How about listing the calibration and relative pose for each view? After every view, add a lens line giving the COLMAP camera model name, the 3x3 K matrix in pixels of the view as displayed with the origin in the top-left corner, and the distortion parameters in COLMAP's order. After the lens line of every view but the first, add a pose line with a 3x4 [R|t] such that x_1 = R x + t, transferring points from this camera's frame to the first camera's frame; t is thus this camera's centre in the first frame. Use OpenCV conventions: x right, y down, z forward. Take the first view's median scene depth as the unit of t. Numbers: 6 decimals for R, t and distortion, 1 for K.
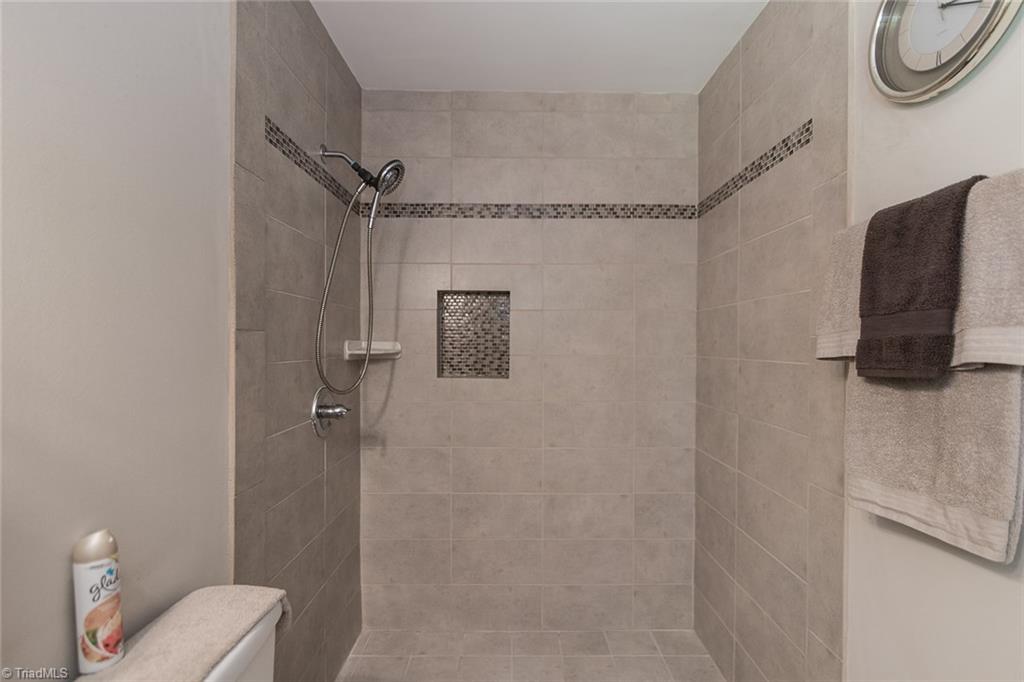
lens RADIAL K [[462.9, 0, 514.5], [0, 462.9, 343.4], [0, 0, 1]] dist [-0.000949, -0.000982]
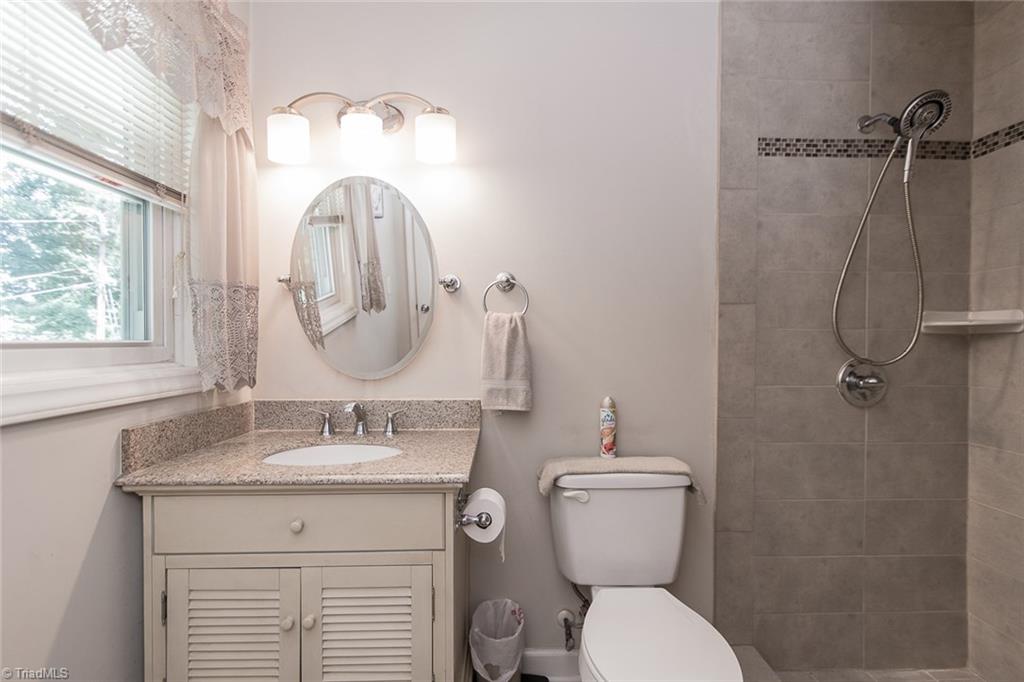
lens RADIAL K [[462.9, 0, 512.8], [0, 462.9, 342.0], [0, 0, 1]] dist [-0.000949, -0.000982]
pose [[-0.000869, 0.000392, -1.000000, 0.480795], [-0.008099, 0.999967, 0.000399, 0.053811], [0.999967, 0.008100, -0.000866, 0.198896]]
